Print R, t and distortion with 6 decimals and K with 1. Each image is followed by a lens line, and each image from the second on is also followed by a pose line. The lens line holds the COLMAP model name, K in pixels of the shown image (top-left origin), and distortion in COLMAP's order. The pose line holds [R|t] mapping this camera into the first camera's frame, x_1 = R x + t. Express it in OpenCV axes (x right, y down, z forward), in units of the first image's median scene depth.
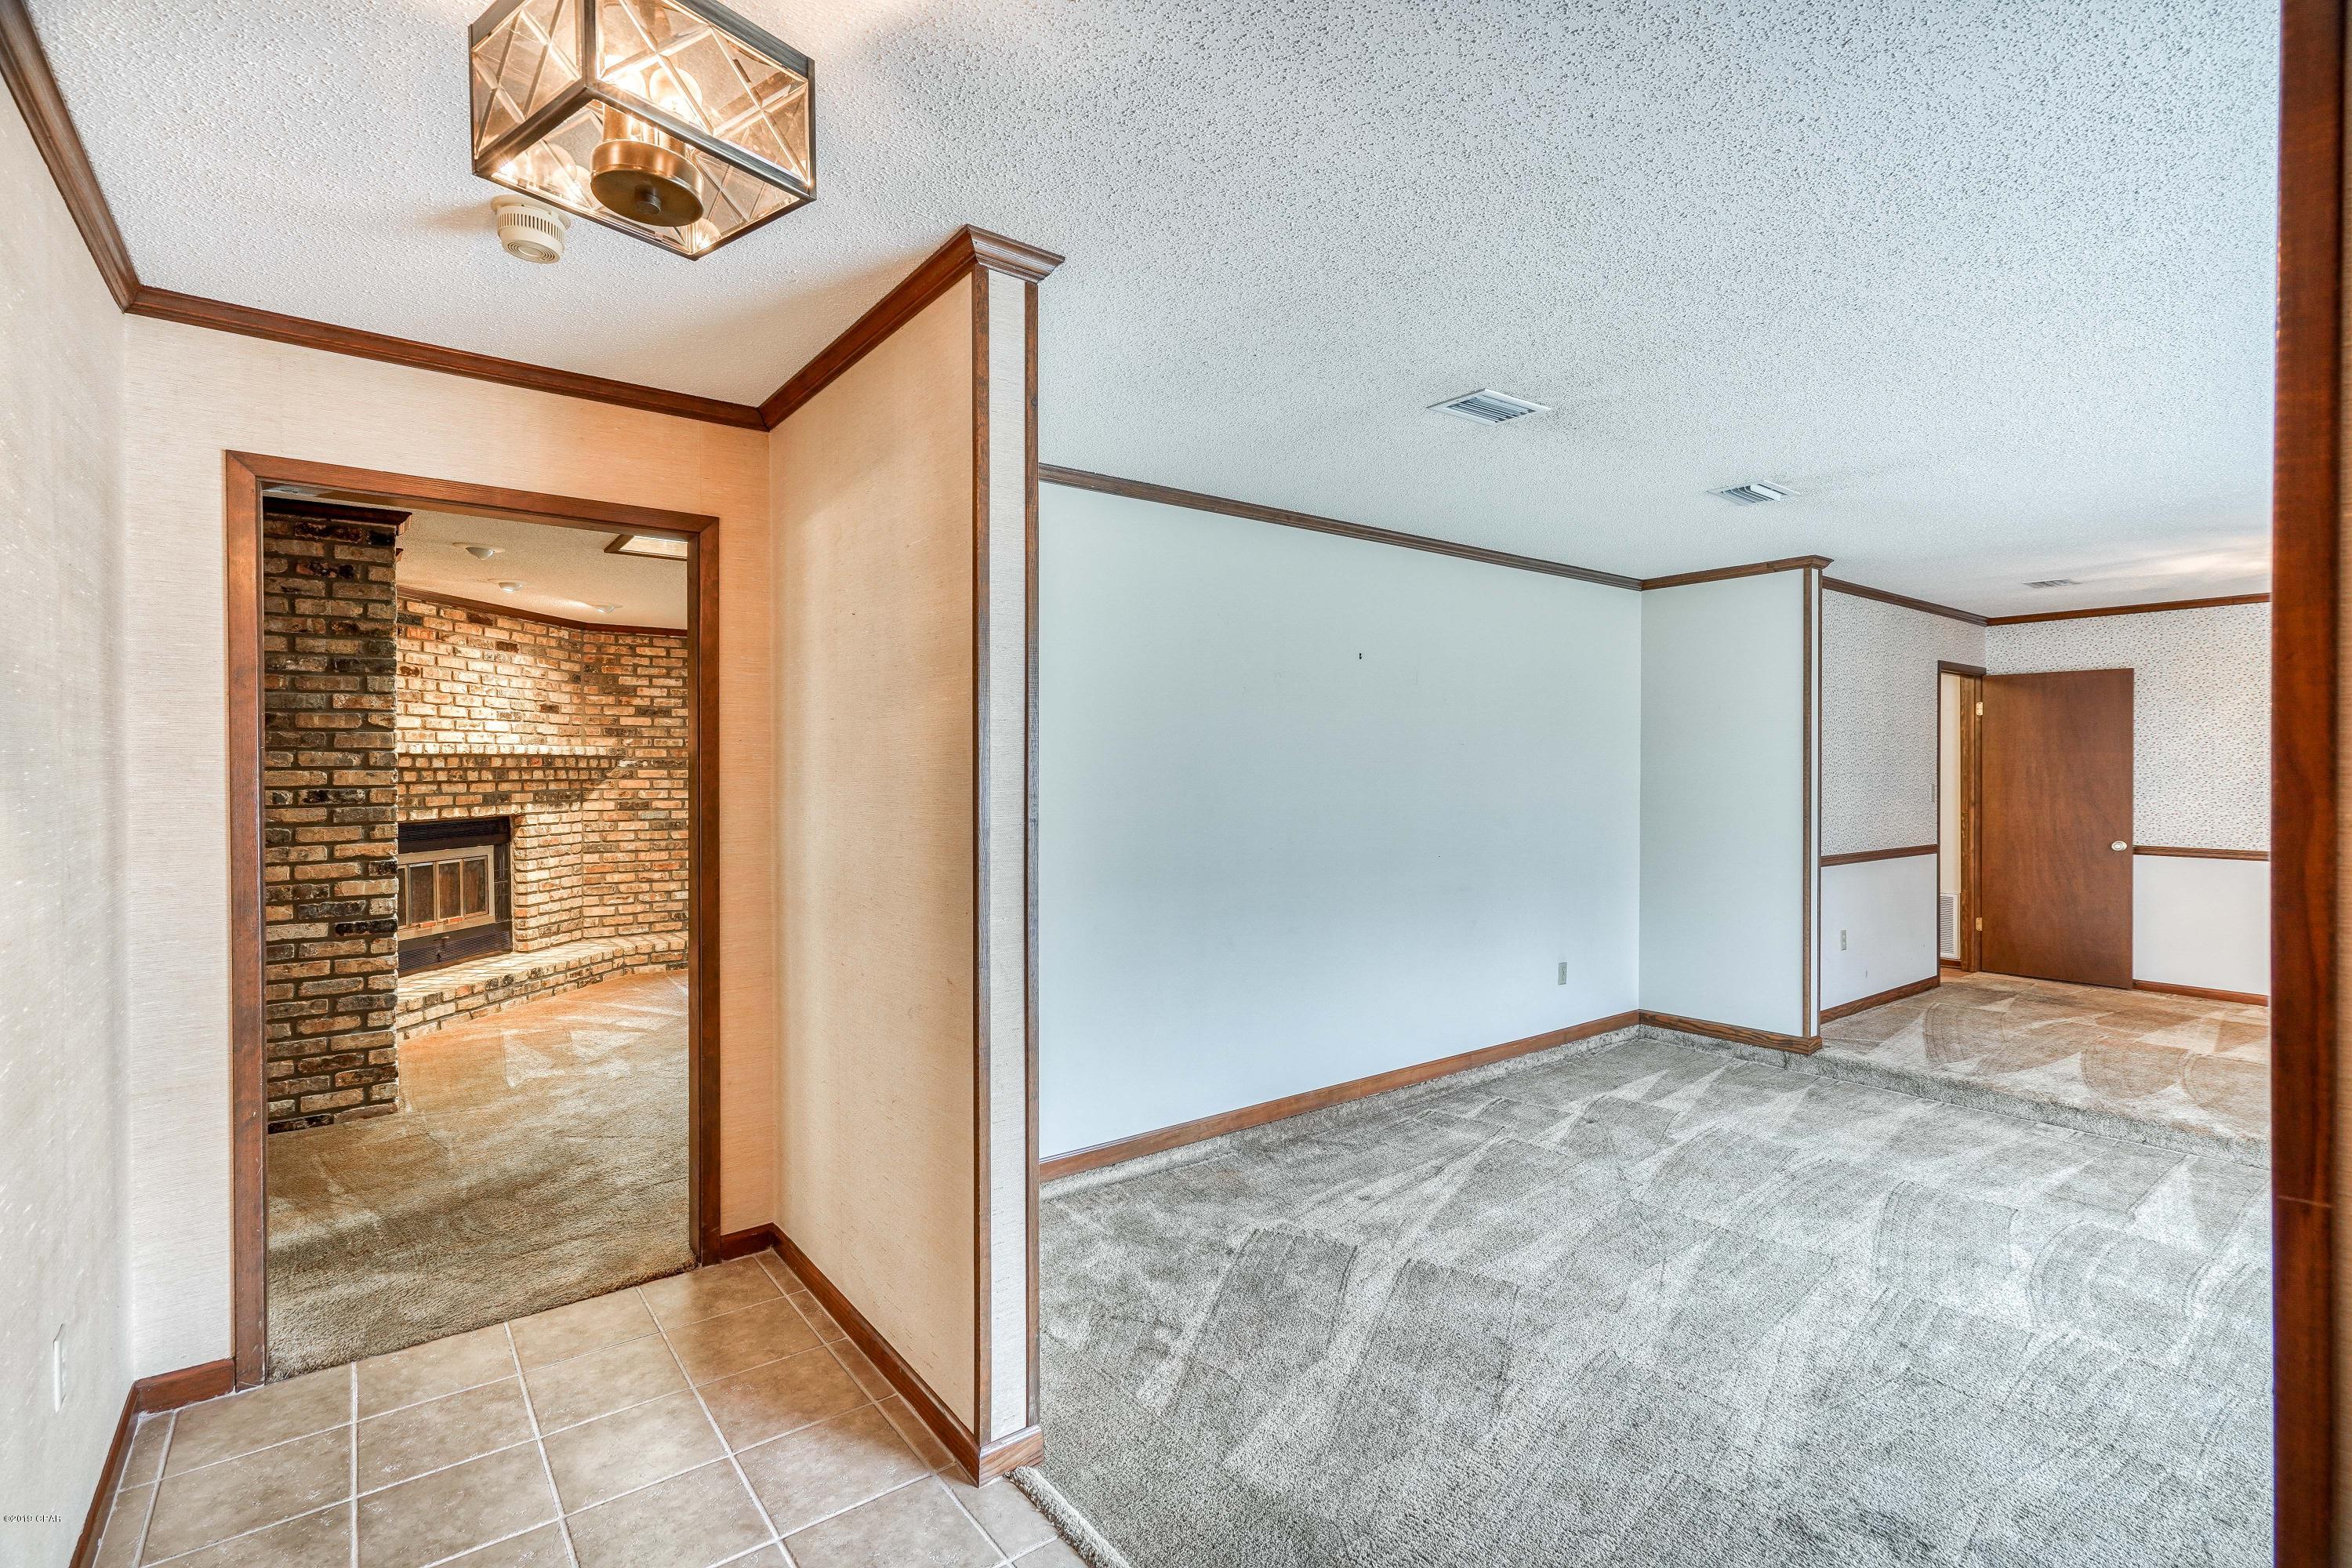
lens RADIAL K [[1075.8, 0, 1293.6], [0, 1075.8, 779.8], [0, 0, 1]] dist [0.004200, 0.000306]
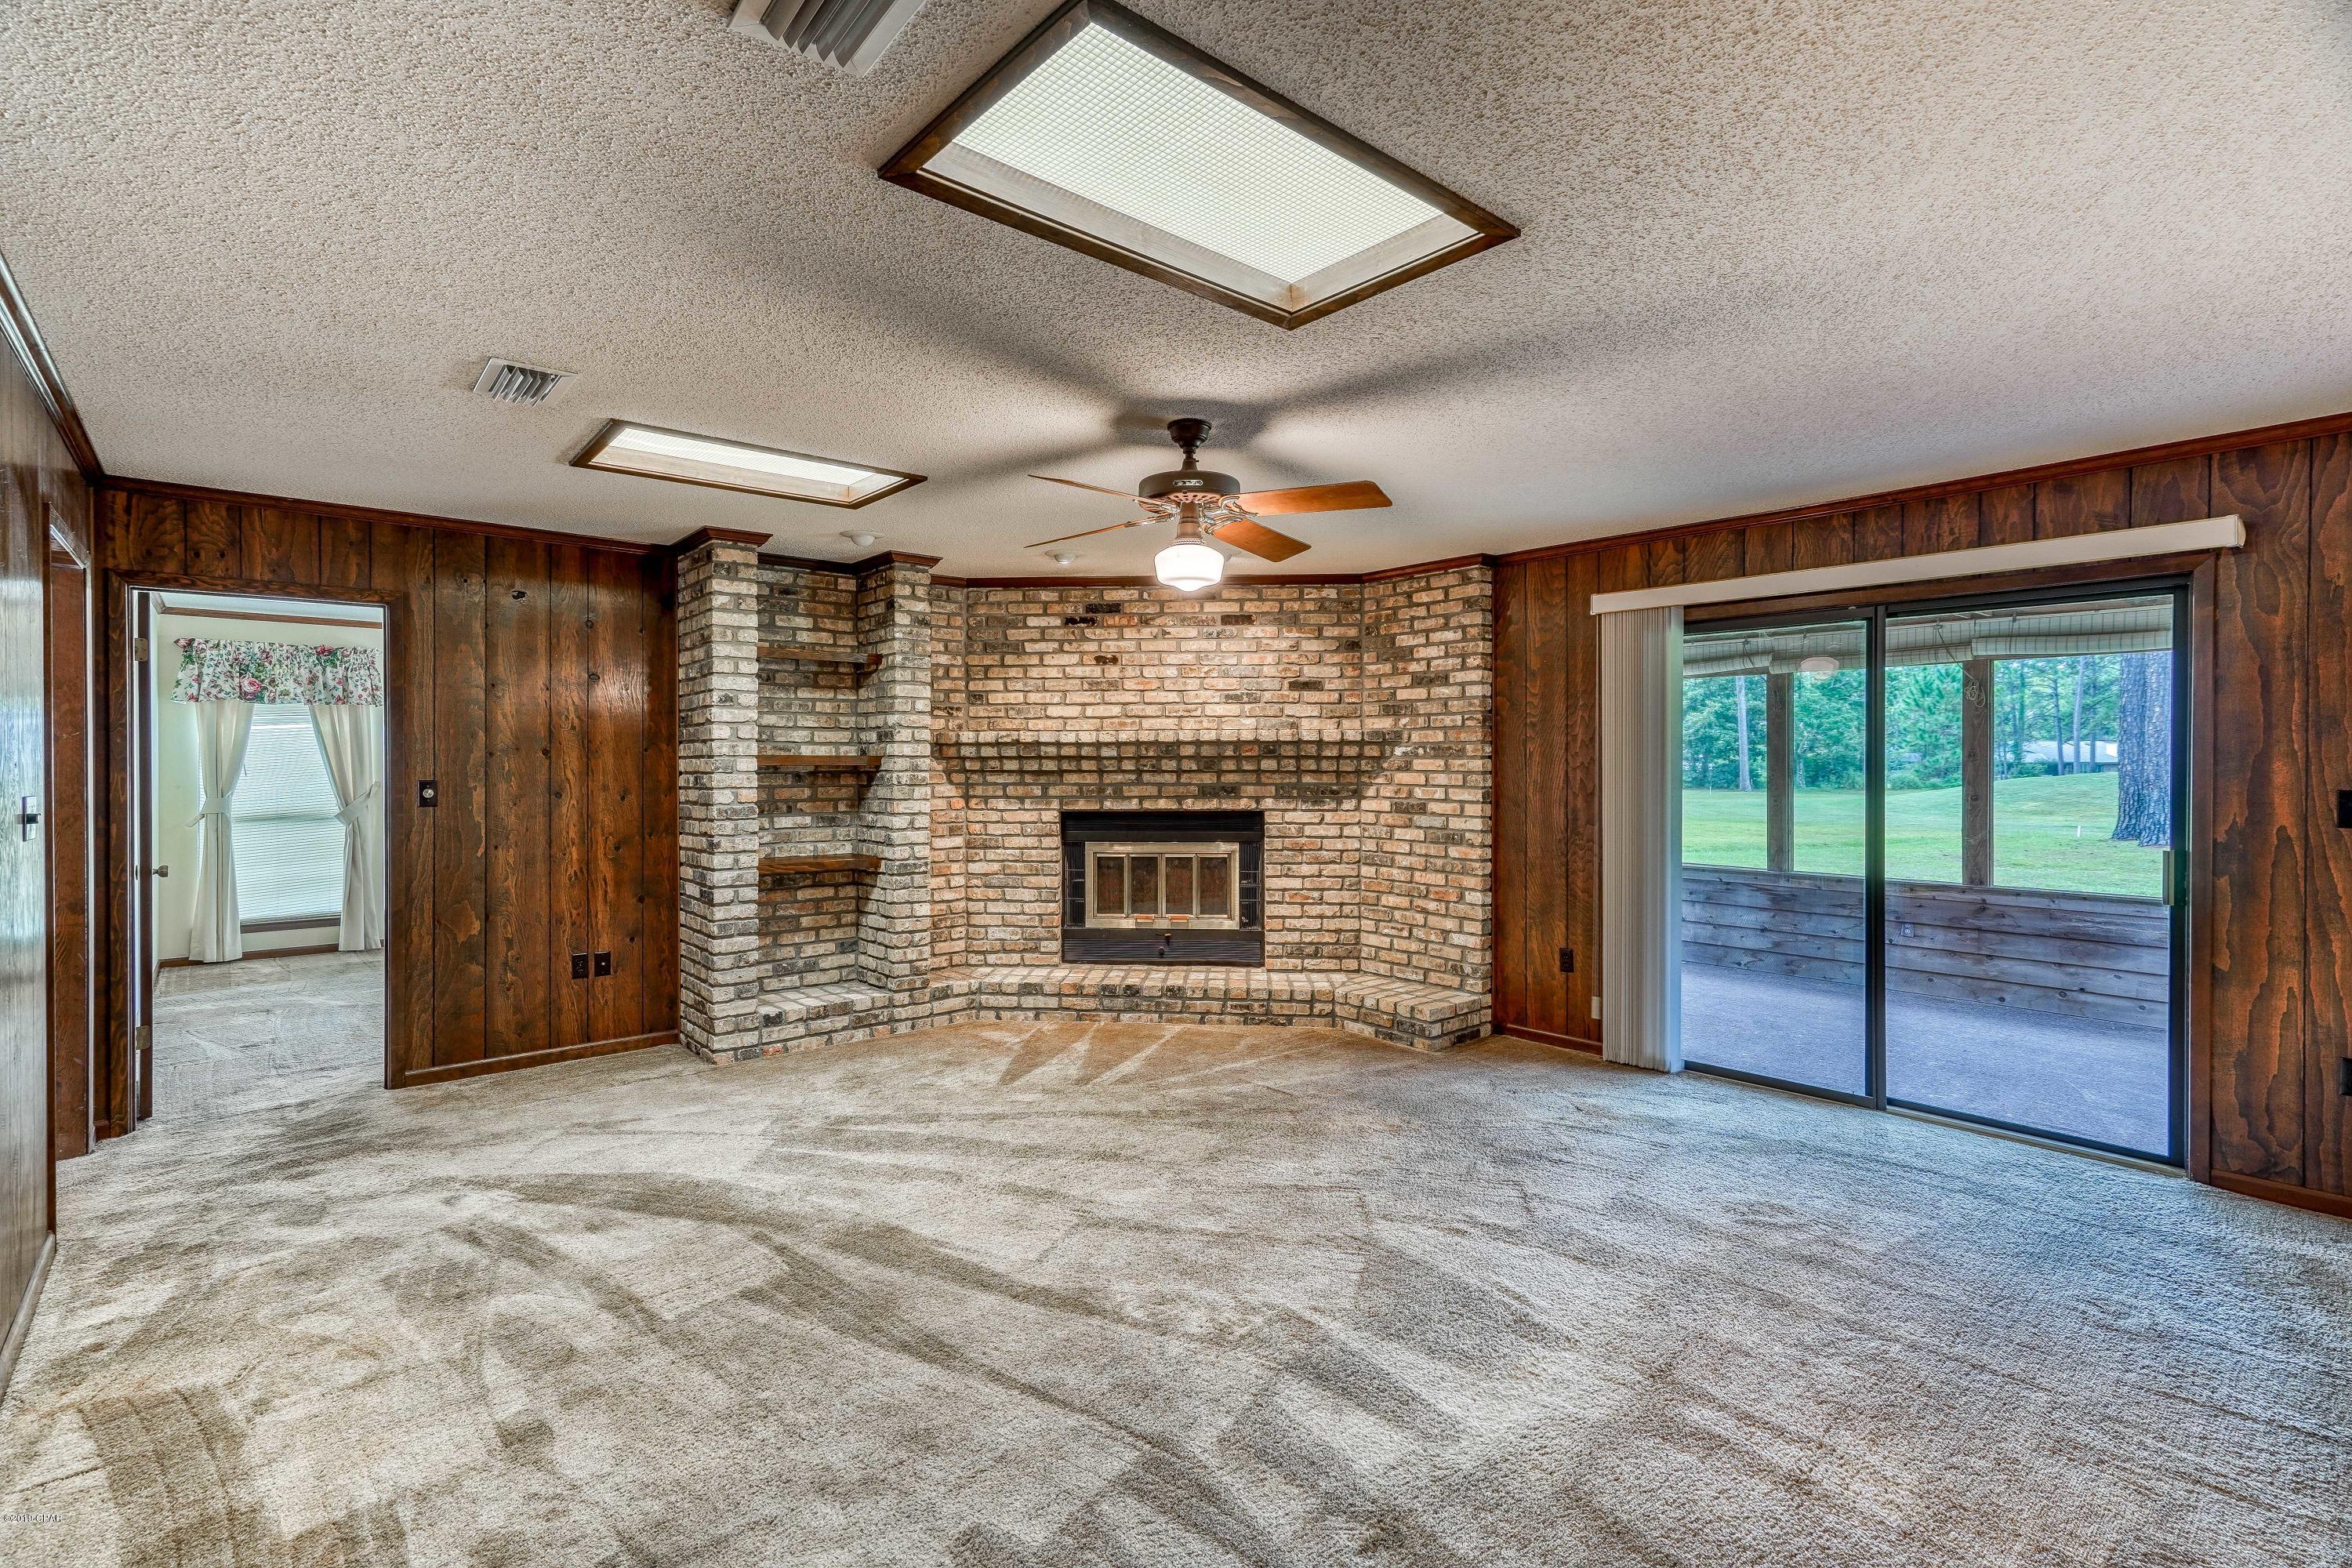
lens RADIAL K [[1143.7, 0, 1082.8], [0, 1143.7, 760.4], [0, 0, 1]] dist [-0.019828, 0.022089]
pose [[-0.061448, 0.001849, -0.998109, 0.207421], [-0.011199, 0.999934, 0.002542, -0.008747], [0.998047, 0.011334, -0.061424, 0.902781]]
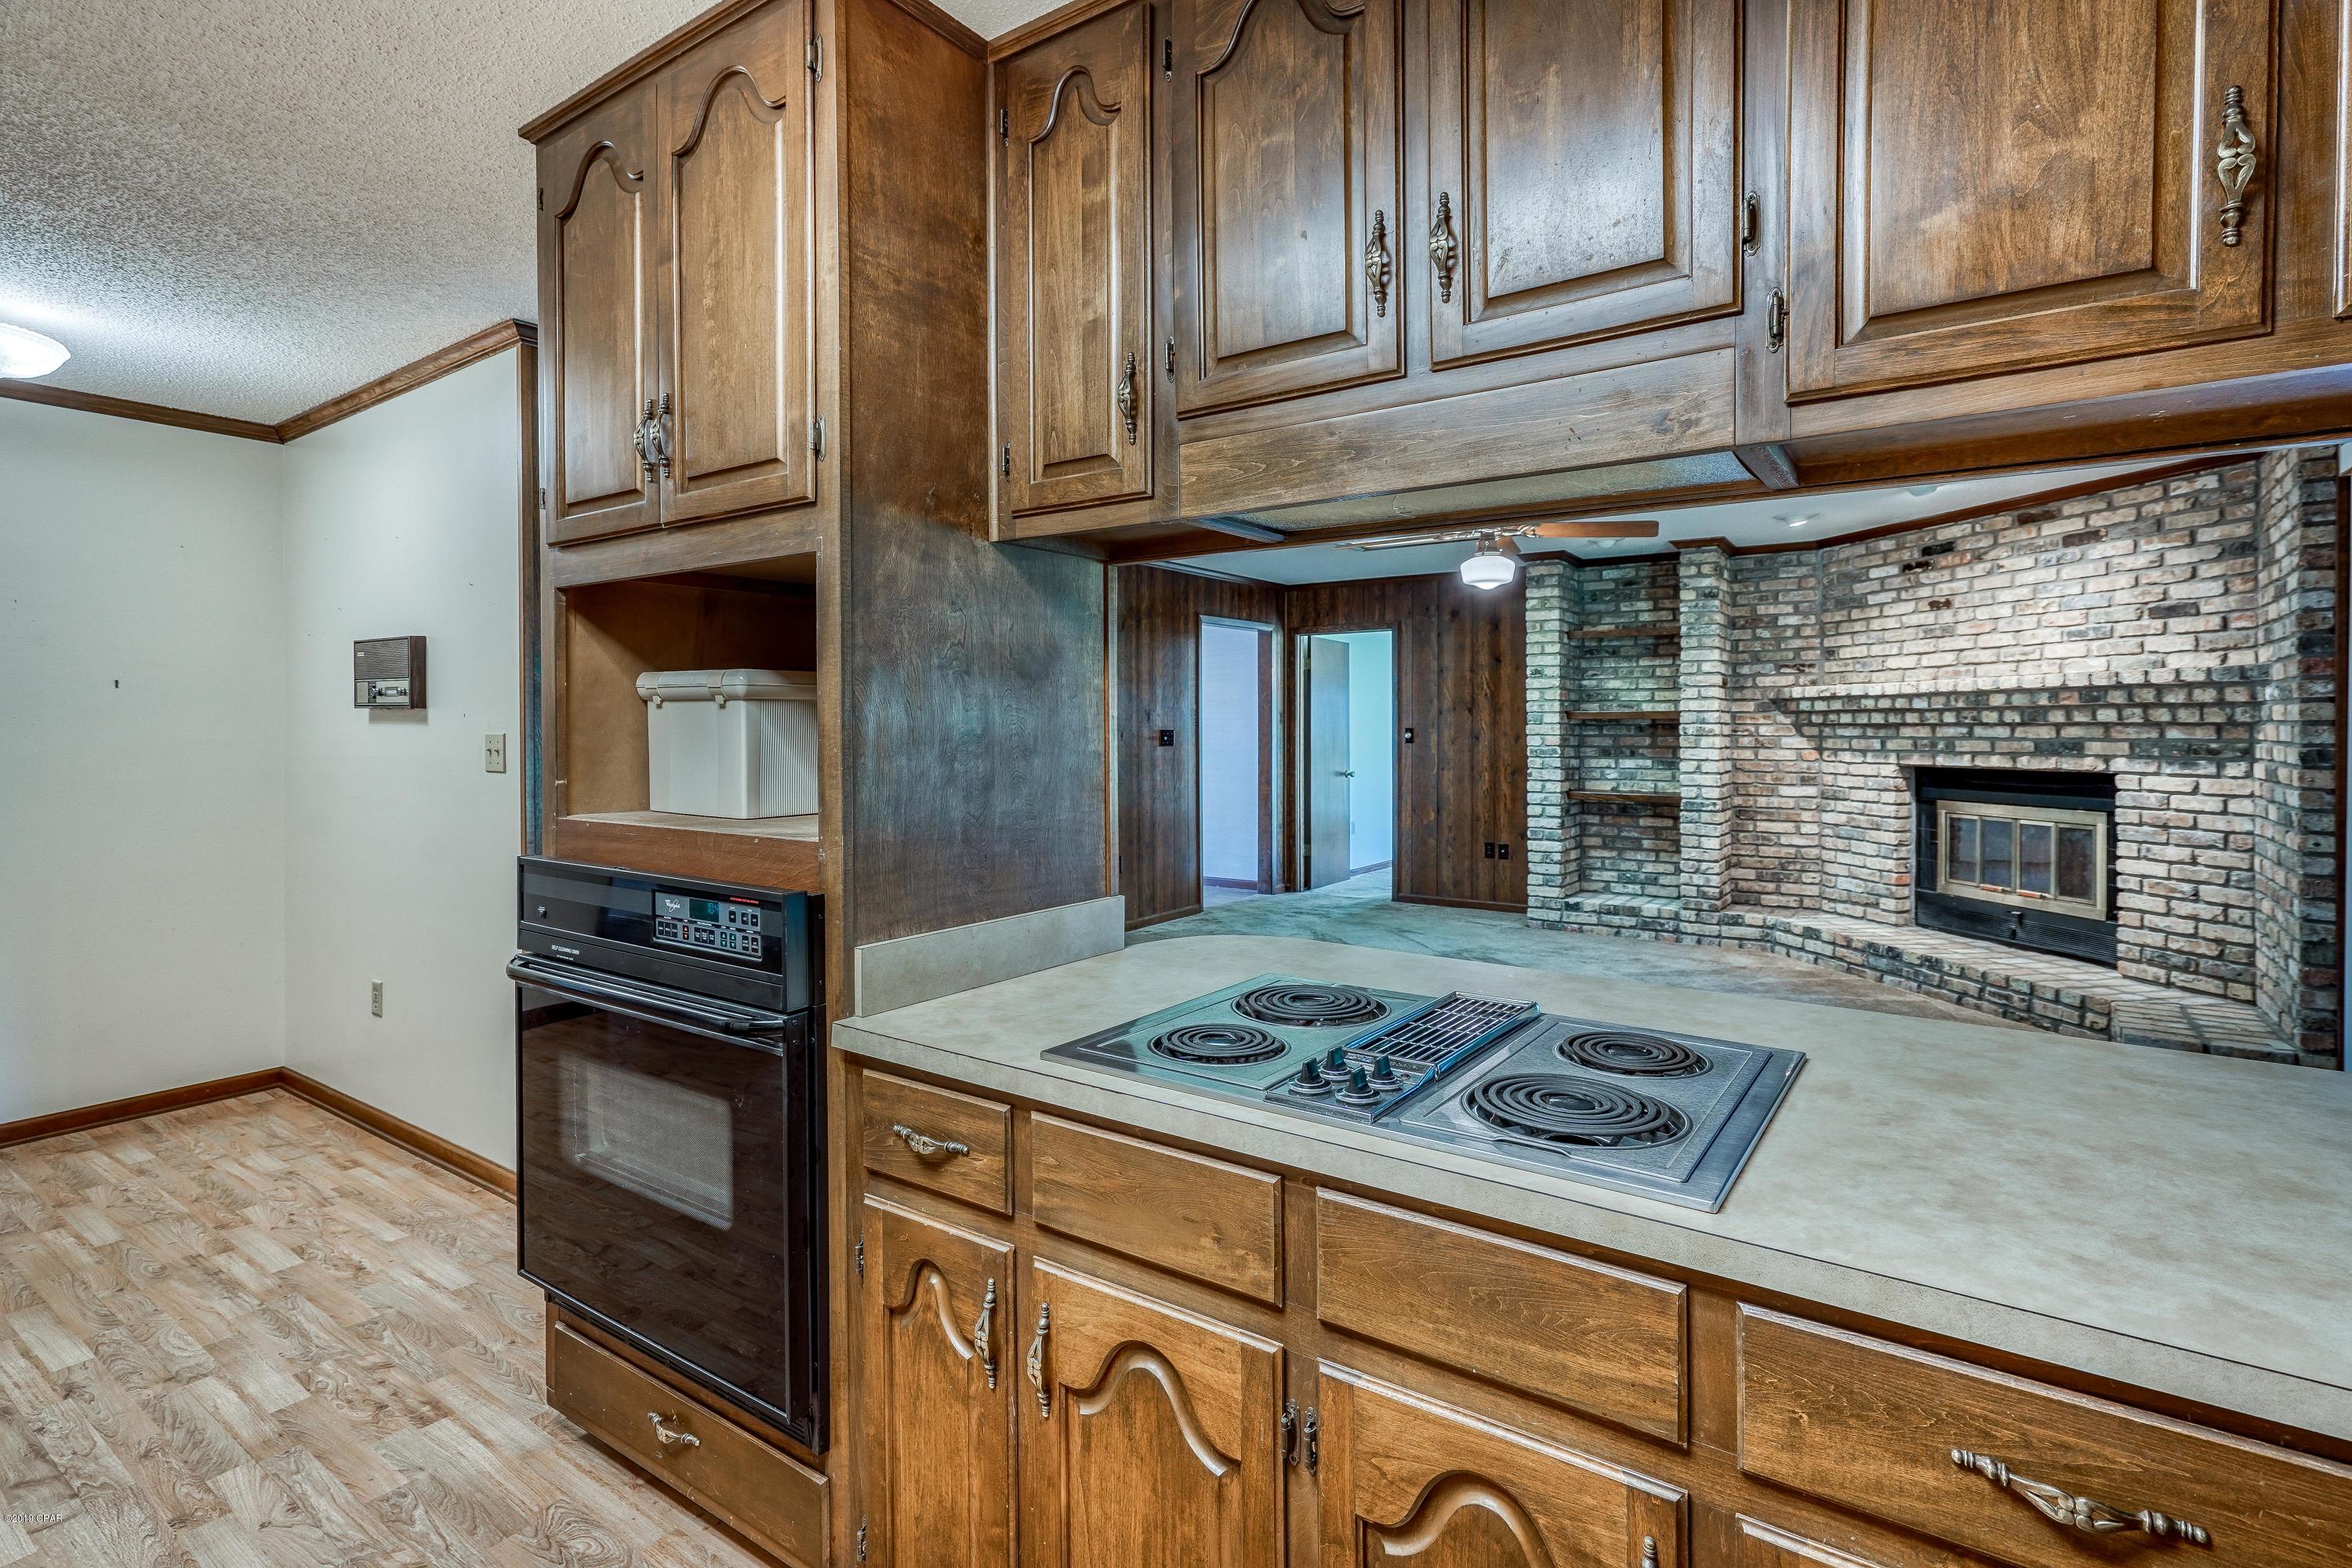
lens RADIAL K [[1114.0, 0, 1125.2], [0, 1114.0, 725.5], [0, 0, 1]] dist [0.001185, 0.007907]
pose [[-0.985698, 0.001515, -0.168517, 0.028267], [-0.000276, 0.999944, 0.010604, -0.005649], [0.168524, 0.010499, -0.985642, 1.581293]]
